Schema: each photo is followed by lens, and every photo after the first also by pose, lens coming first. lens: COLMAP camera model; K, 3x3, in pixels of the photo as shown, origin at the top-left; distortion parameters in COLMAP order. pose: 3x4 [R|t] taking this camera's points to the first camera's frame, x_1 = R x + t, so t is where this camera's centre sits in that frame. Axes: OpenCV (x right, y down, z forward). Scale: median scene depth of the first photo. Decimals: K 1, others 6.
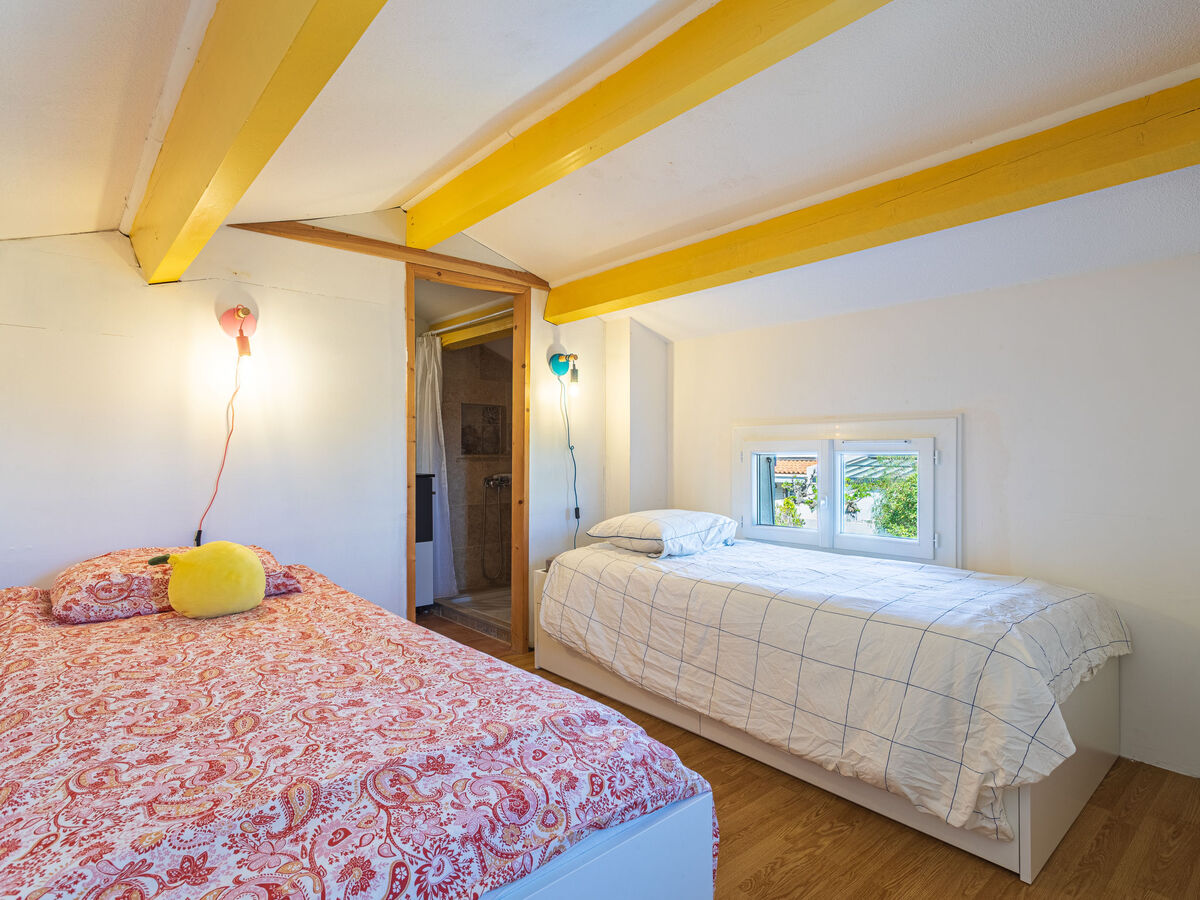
lens RADIAL K [[639.7, 0, 604.1], [0, 639.7, 450.7], [0, 0, 1]] dist [-0.001208, 0.003543]
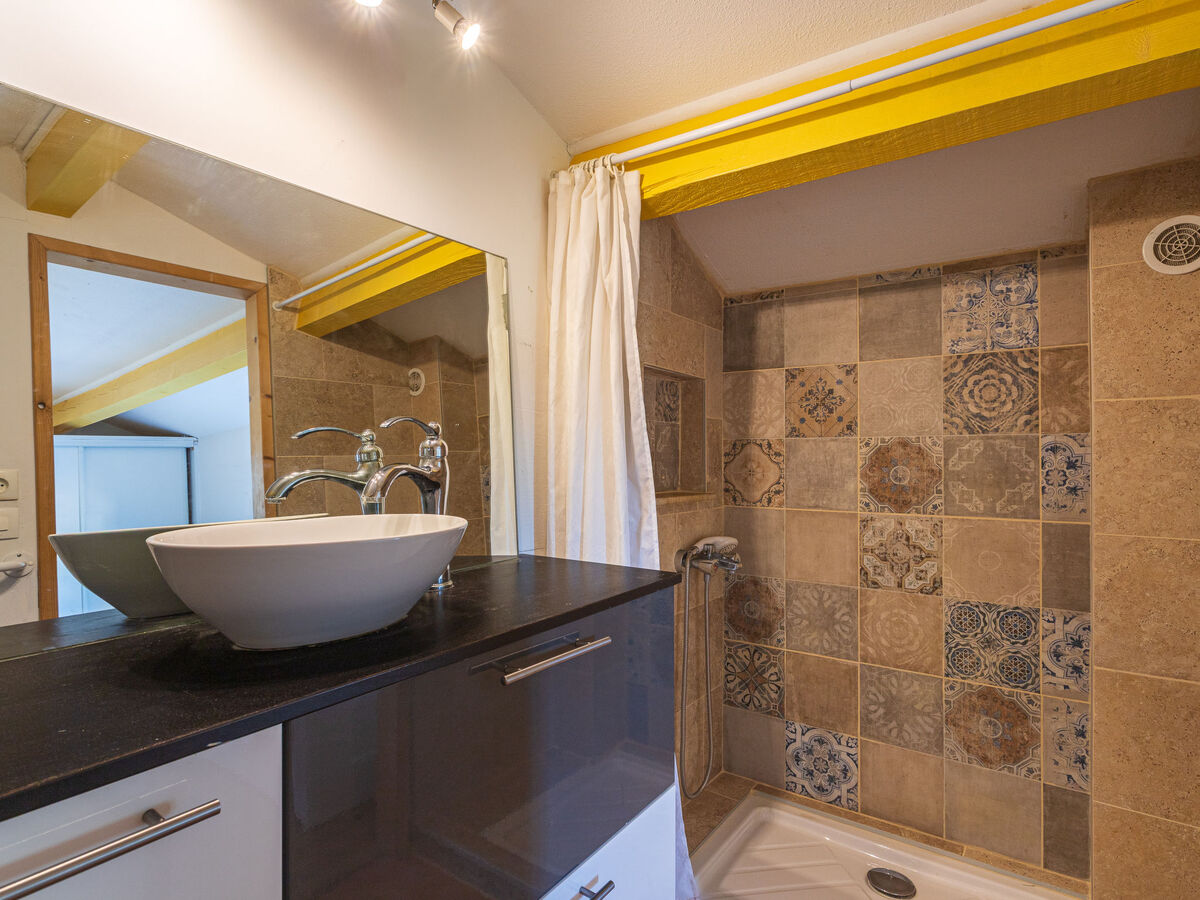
lens RADIAL K [[639.7, 0, 604.1], [0, 639.7, 450.7], [0, 0, 1]] dist [-0.001208, 0.003543]
pose [[0.972559, -0.011323, 0.232383, -0.355506], [0.006283, 0.999729, 0.022417, -0.034786], [-0.232573, -0.020341, 0.972366, 0.661611]]
